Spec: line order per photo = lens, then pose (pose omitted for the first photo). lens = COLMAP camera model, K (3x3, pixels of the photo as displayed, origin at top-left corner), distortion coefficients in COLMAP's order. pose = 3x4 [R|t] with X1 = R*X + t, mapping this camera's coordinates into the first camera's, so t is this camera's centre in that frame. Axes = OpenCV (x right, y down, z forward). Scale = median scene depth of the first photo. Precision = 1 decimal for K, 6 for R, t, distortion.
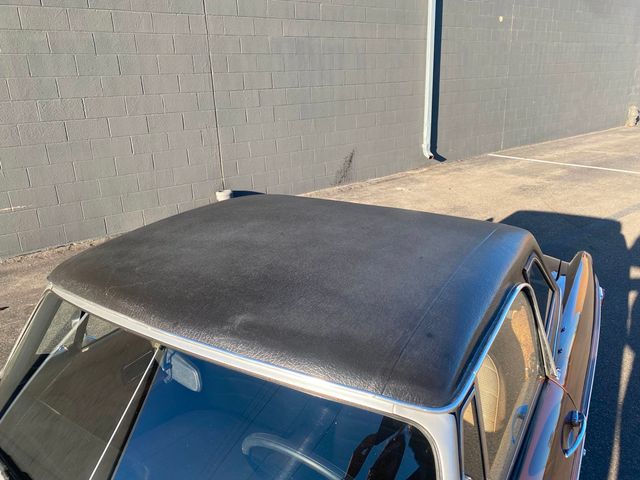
lens RADIAL K [[491.0, 0, 319.4], [0, 491.0, 241.9], [0, 0, 1]] dist [0.037781, -0.036421]
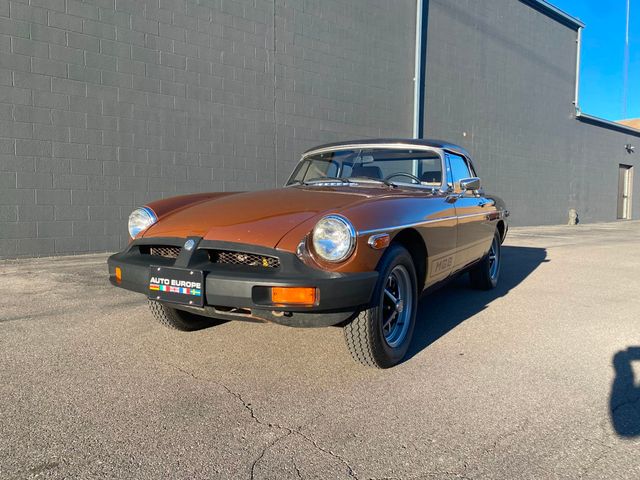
lens RADIAL K [[491.0, 0, 325.9], [0, 491.0, 246.4], [0, 0, 1]] dist [0.037781, -0.036421]
pose [[0.998560, 0.037802, 0.038069, -0.123190], [-0.027356, 0.969181, -0.244826, 0.368697], [-0.046151, 0.243432, 0.968819, -0.466439]]
